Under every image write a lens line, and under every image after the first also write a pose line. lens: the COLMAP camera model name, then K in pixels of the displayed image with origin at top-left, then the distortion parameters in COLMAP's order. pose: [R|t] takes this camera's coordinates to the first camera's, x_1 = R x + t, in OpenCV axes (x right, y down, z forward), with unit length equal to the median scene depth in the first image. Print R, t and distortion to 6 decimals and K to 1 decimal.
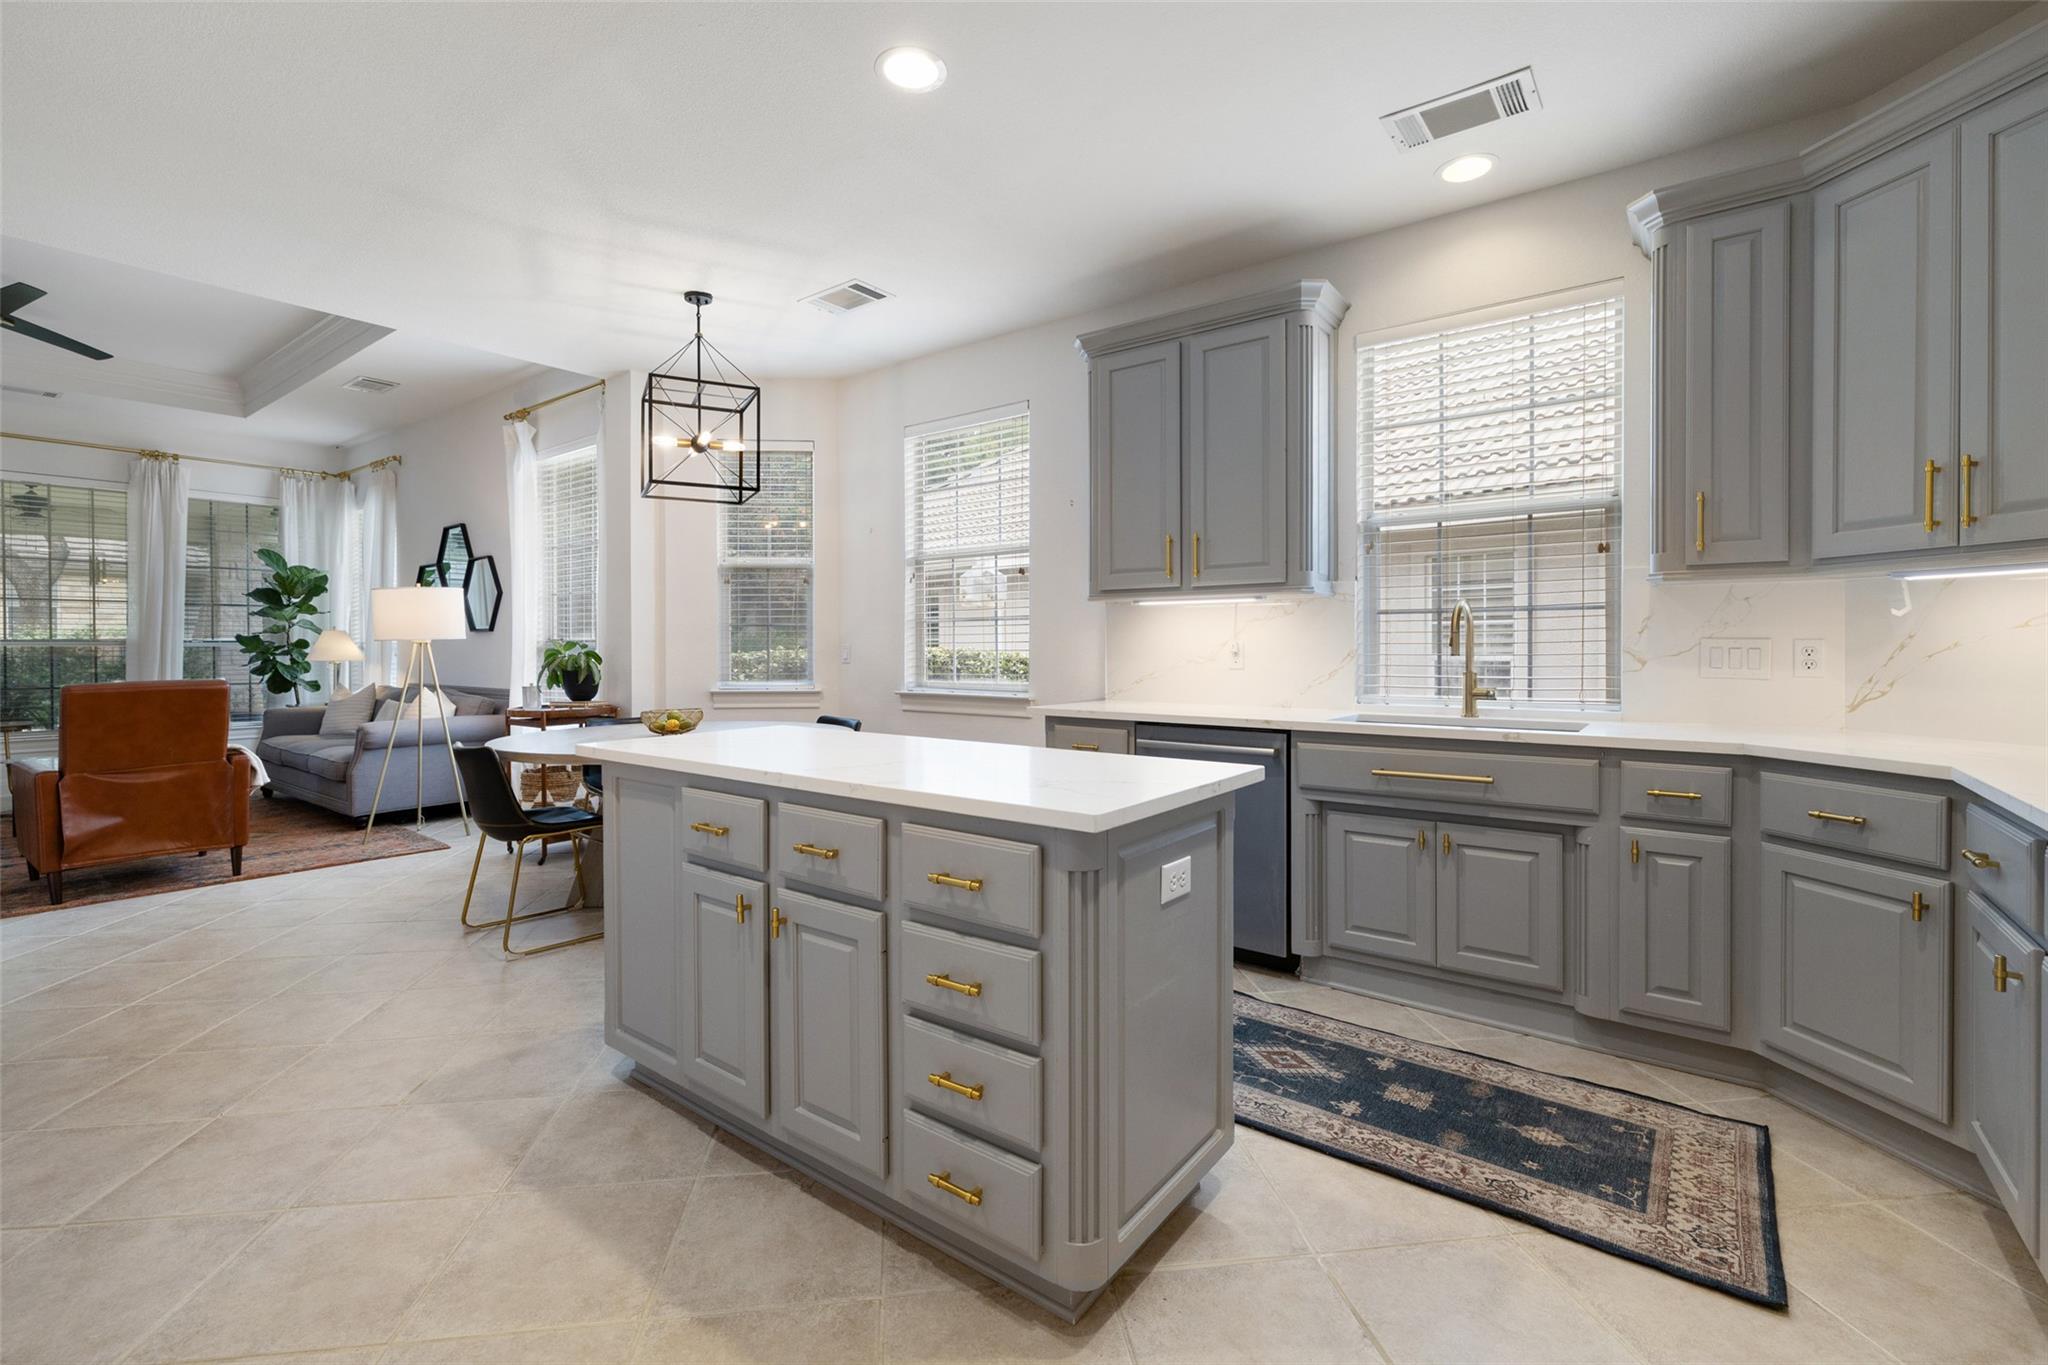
lens RADIAL K [[873.5, 0, 1037.4], [0, 873.5, 653.3], [0, 0, 1]] dist [0.000805, 0.000303]
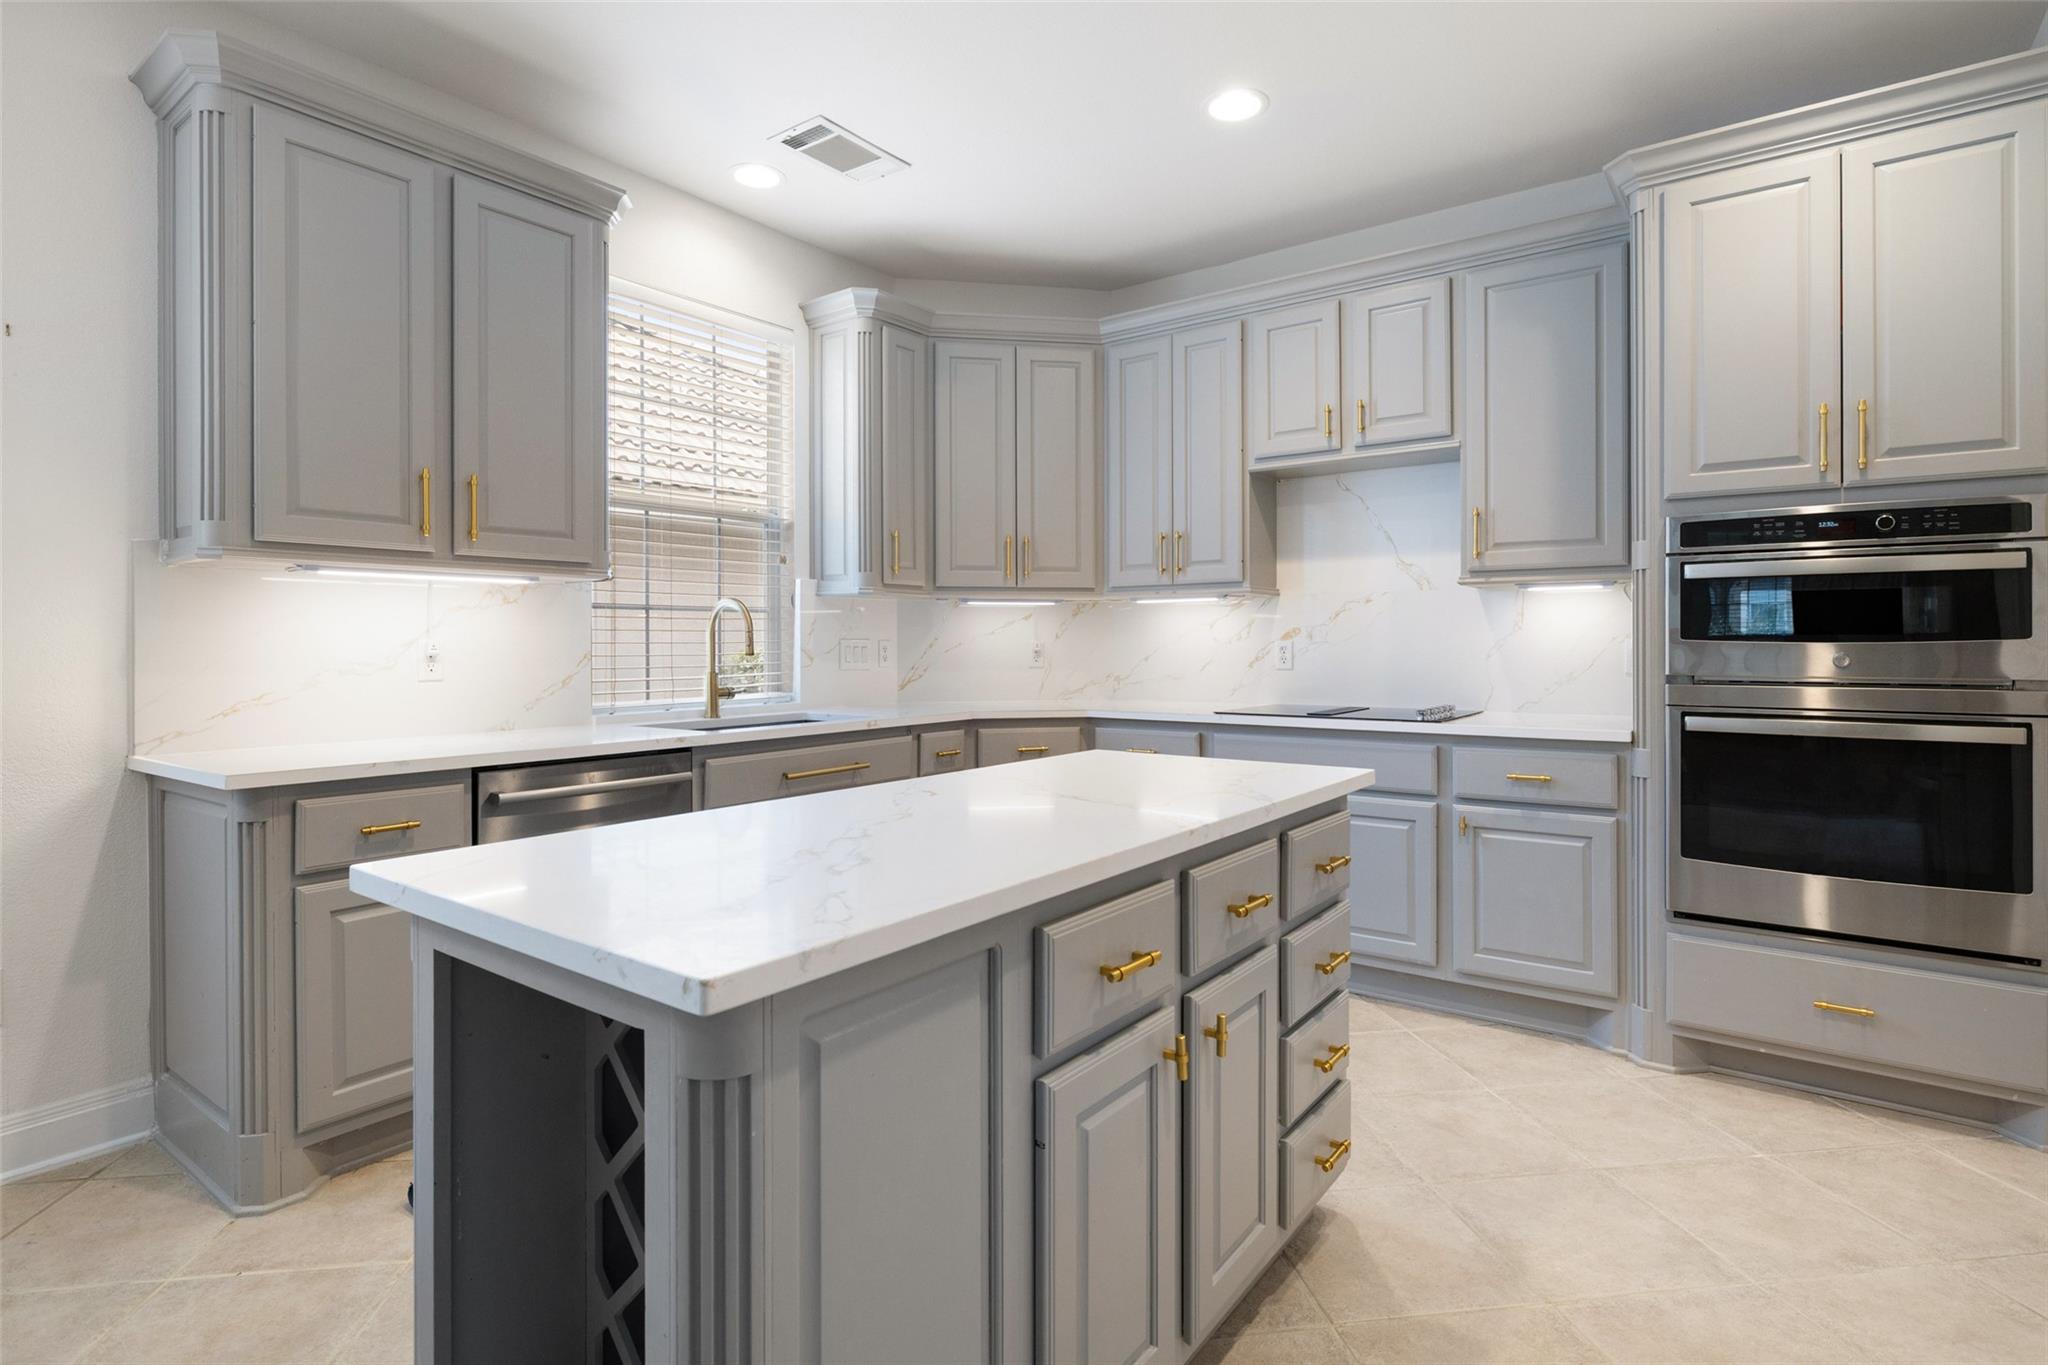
lens RADIAL K [[1027.6, 0, 987.8], [0, 1027.6, 639.6], [0, 0, 1]] dist [-0.007133, 0.003630]
pose [[0.019501, 0.004442, 0.999800, -0.682537], [0.011174, 0.999927, -0.004661, -0.006543], [-0.999747, 0.011262, 0.019450, 0.699681]]
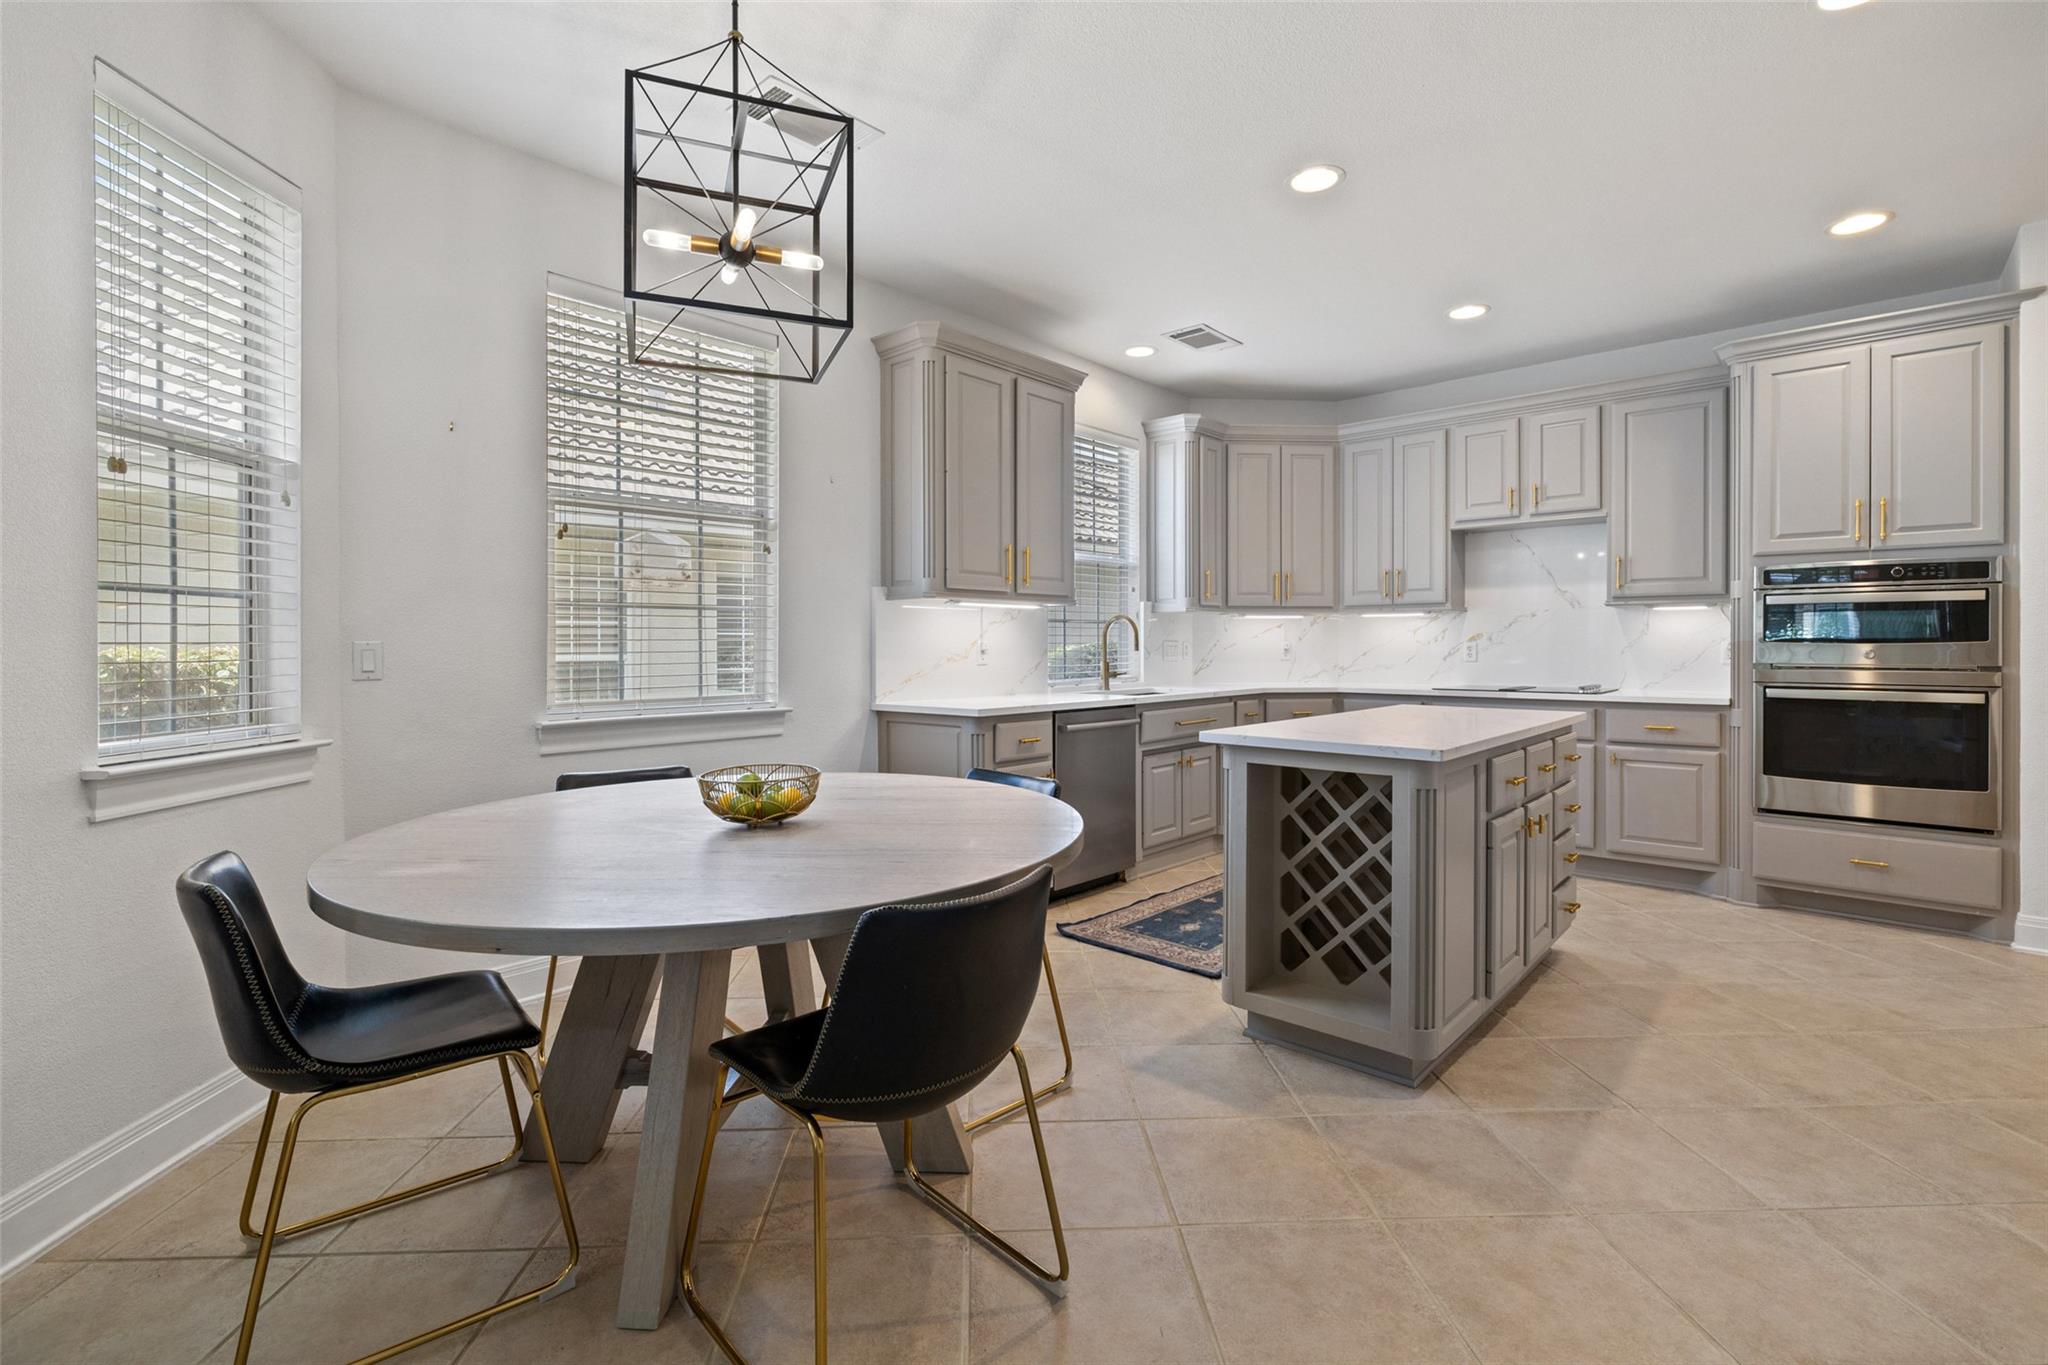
lens RADIAL K [[904.3, 0, 995.2], [0, 904.3, 645.9], [0, 0, 1]] dist [-0.000362, -0.000137]
pose [[0.116677, -0.000494, 0.993170, -1.190995], [0.009372, 0.999956, -0.000604, -0.007507], [-0.993126, 0.009379, 0.116677, 1.054790]]
